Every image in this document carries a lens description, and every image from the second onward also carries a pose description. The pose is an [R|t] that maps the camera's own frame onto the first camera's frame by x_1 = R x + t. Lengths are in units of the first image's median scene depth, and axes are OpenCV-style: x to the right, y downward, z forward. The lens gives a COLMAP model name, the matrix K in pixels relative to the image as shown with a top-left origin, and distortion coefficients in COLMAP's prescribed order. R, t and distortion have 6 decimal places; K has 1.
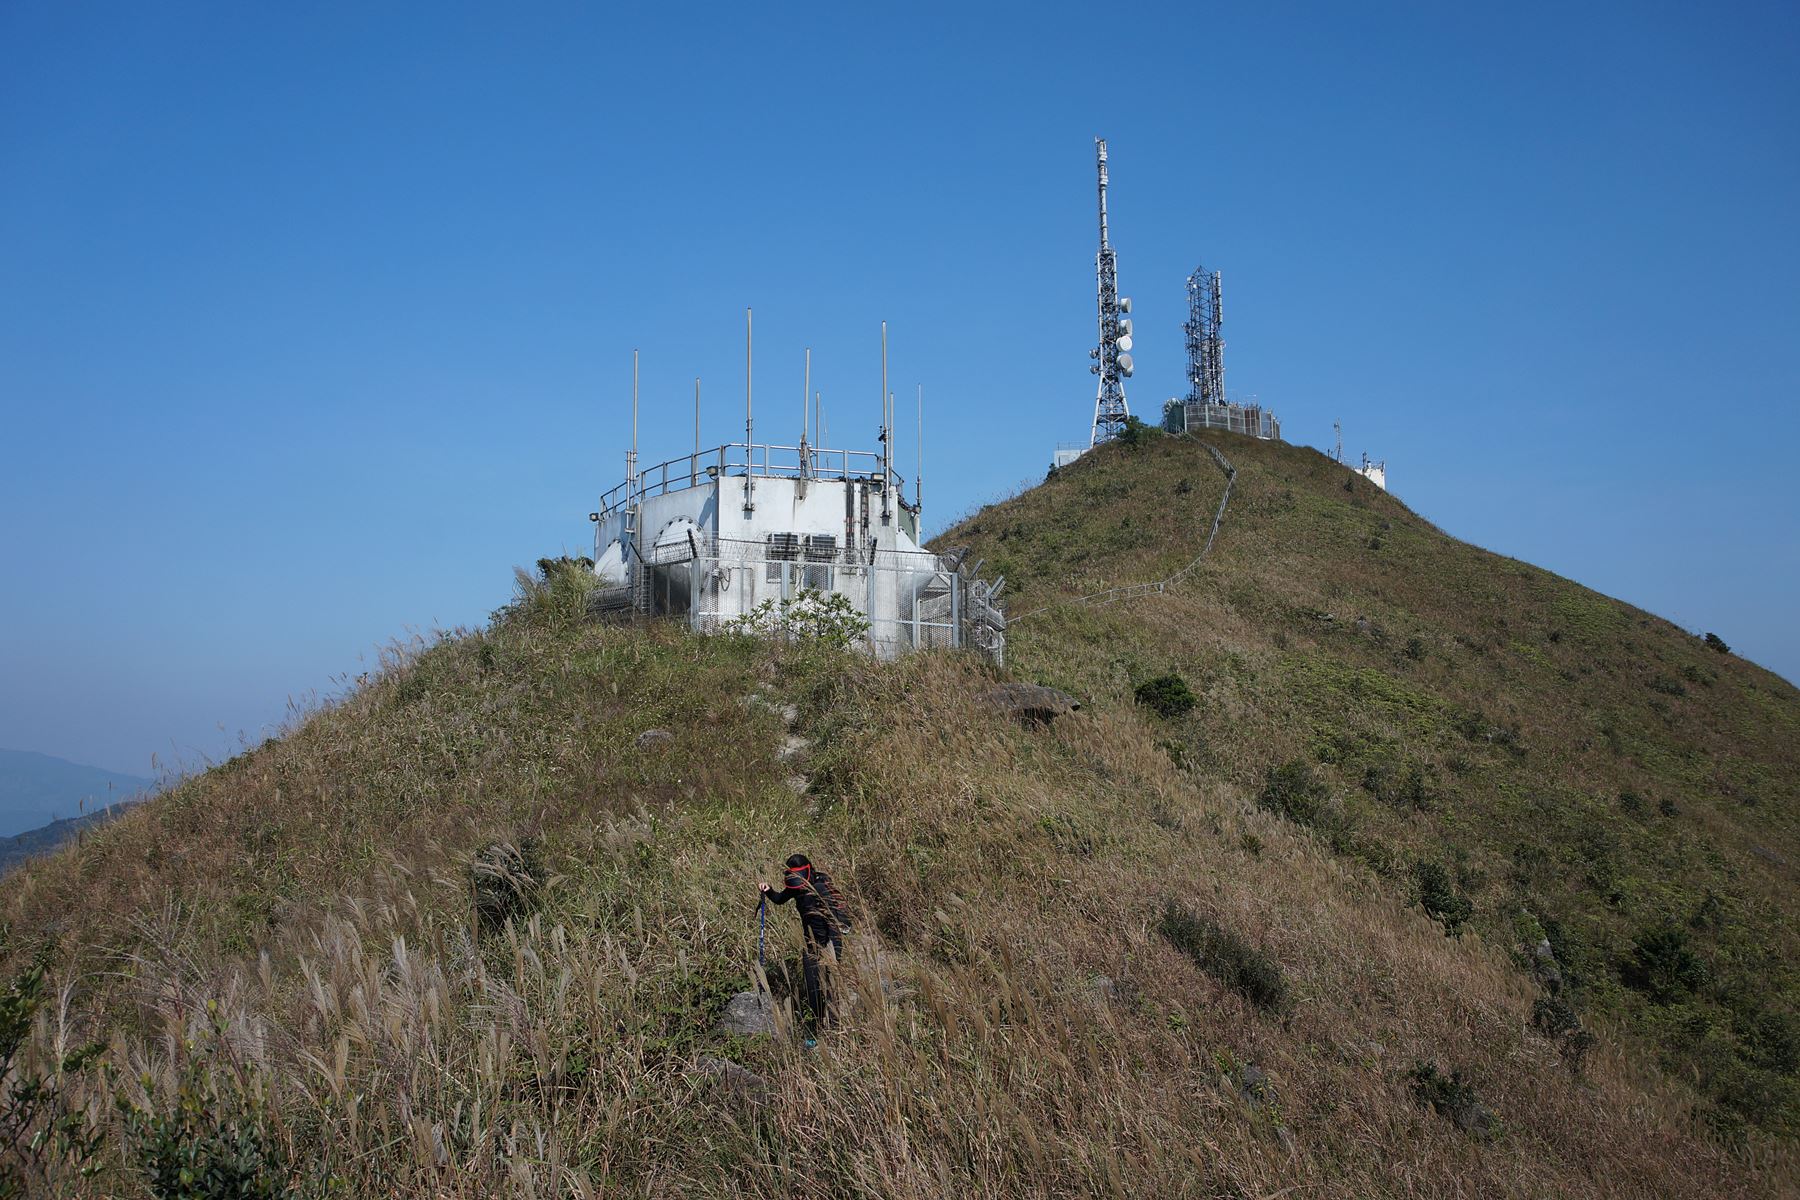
lens RADIAL K [[1228.8, 0, 896.0], [0, 1228.8, 601.6], [0, 0, 1]] dist [-0.052751, 0.026127]
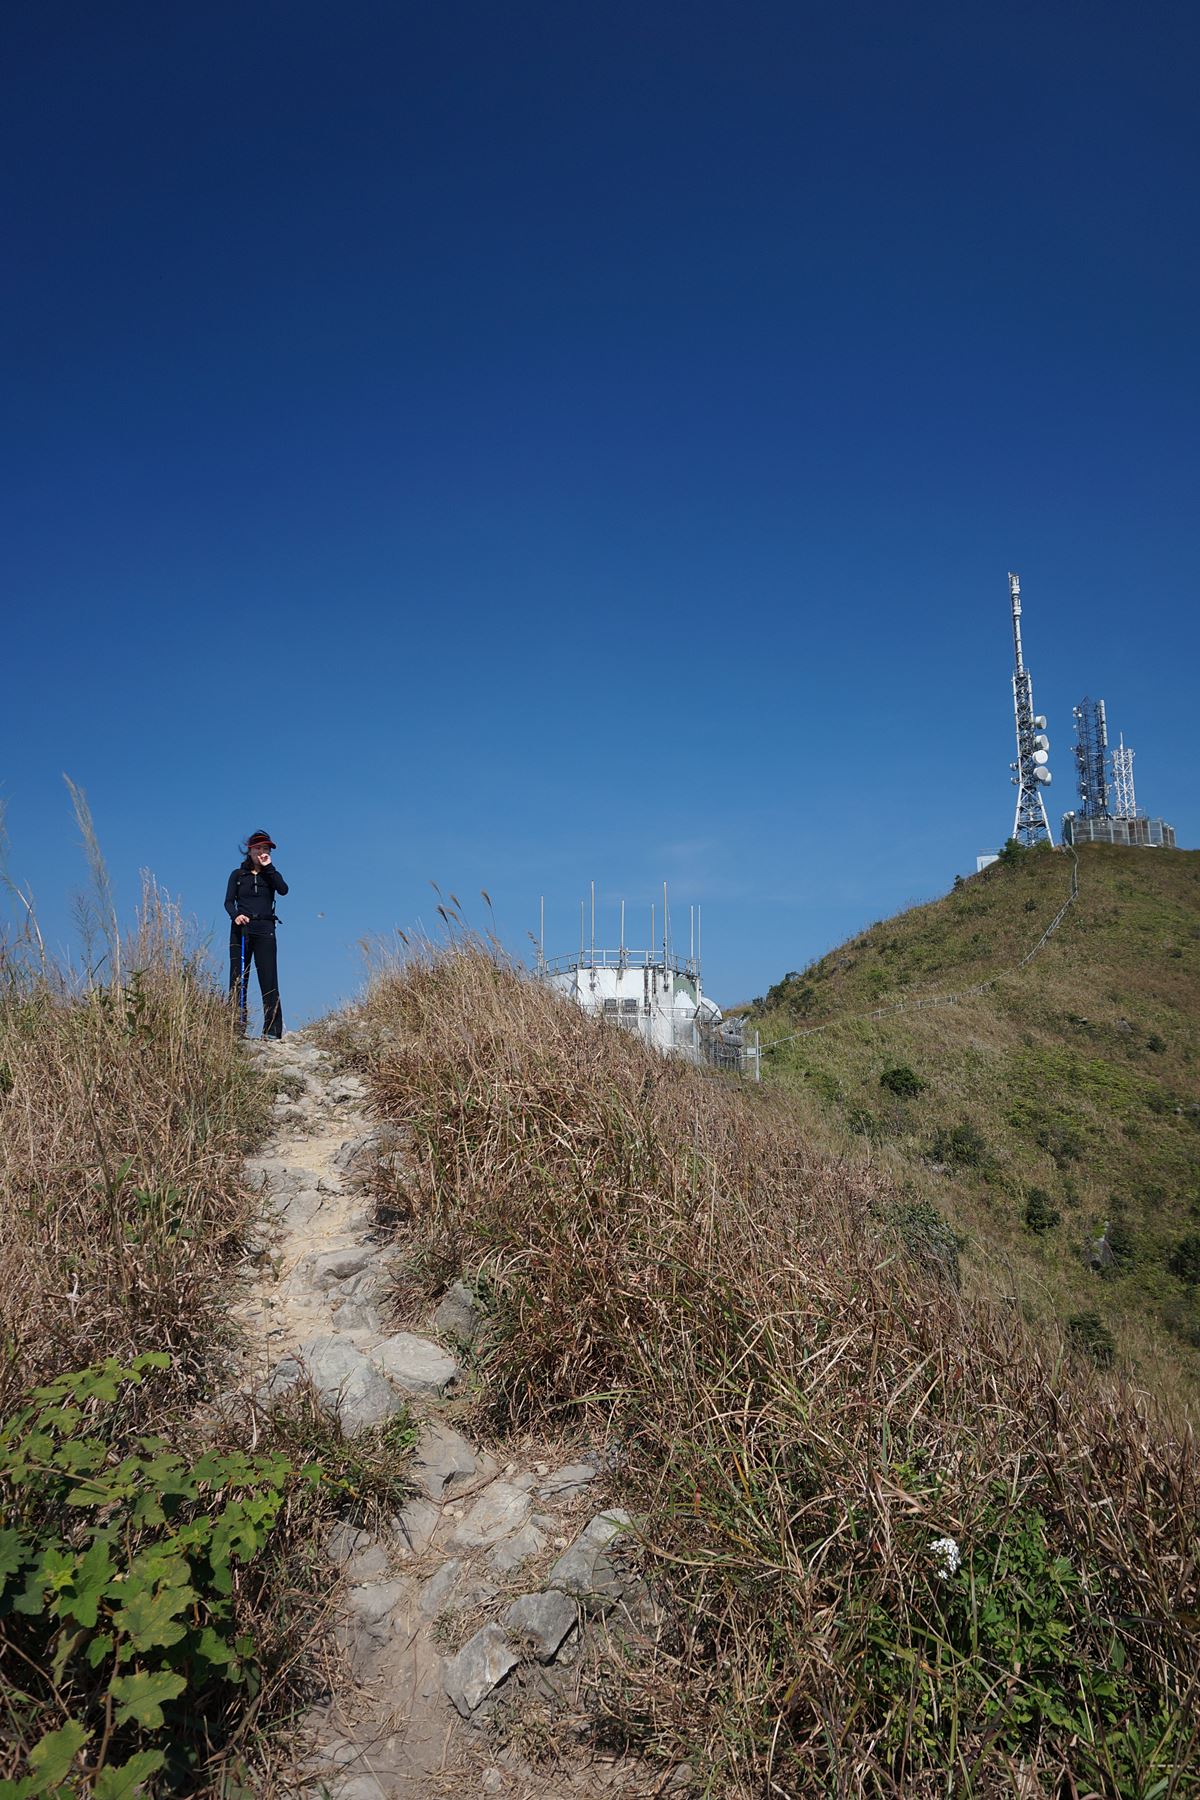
lens RADIAL K [[1228.8, 0, 601.6], [0, 1228.8, 883.0], [0, 0, 1]] dist [-0.052751, 0.026127]
pose [[0.969313, -0.036834, -0.243055, 0.215002], [0.017513, 0.996546, -0.081179, -0.046121], [0.245206, 0.074431, 0.966610, -0.512904]]
